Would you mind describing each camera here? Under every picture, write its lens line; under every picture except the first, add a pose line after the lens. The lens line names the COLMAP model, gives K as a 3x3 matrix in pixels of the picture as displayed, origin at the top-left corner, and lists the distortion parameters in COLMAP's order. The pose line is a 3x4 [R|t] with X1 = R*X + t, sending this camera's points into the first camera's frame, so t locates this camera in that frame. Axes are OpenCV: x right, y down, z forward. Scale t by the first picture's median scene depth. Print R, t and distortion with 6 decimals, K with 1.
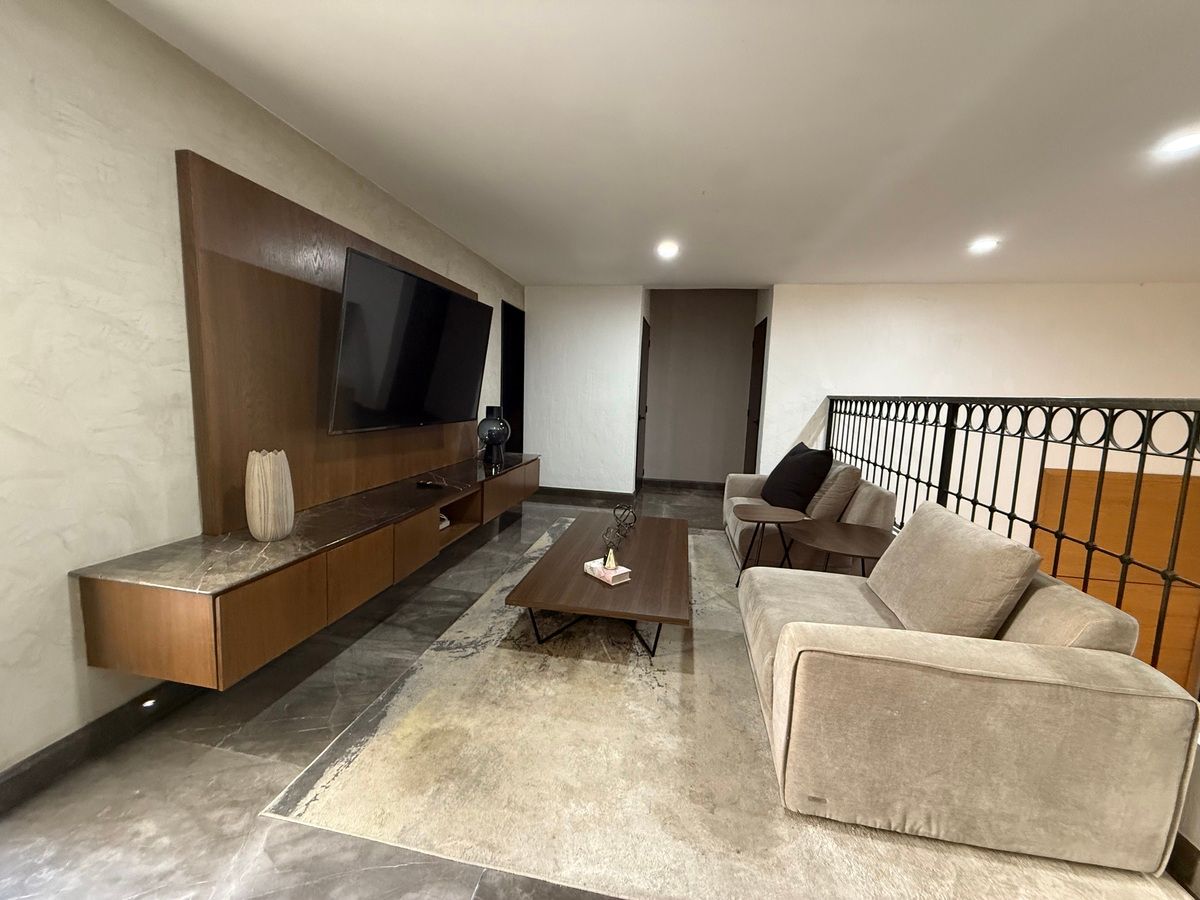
lens RADIAL K [[476.0, 0, 597.7], [0, 476.0, 443.1], [0, 0, 1]] dist [-0.000688, 0.000263]
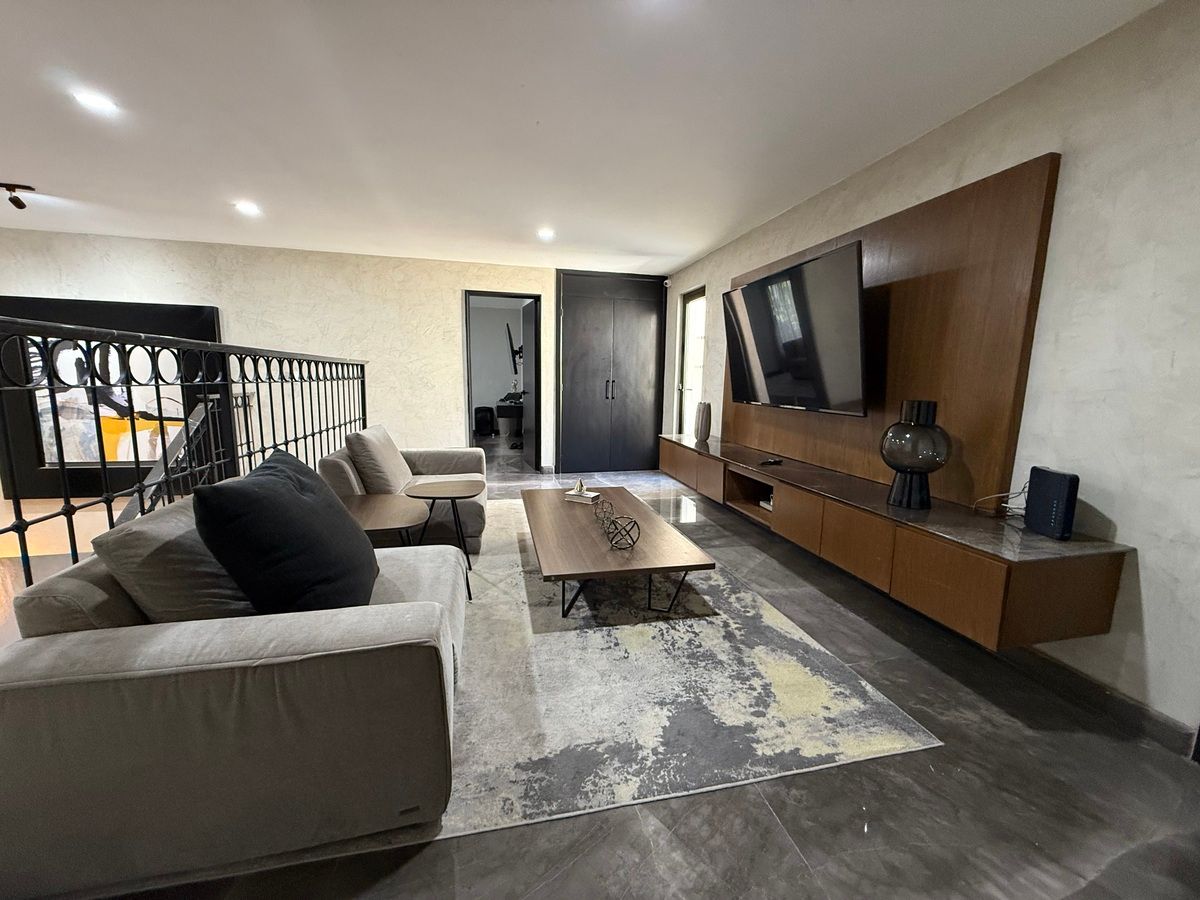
lens RADIAL K [[476.0, 0, 600.4], [0, 476.0, 450.1], [0, 0, 1]] dist [-0.000688, 0.000263]
pose [[-0.917433, 0.000536, -0.397889, 0.435817], [-0.099478, 0.967932, 0.230676, -0.152690], [0.385254, 0.251211, -0.887960, 1.839215]]
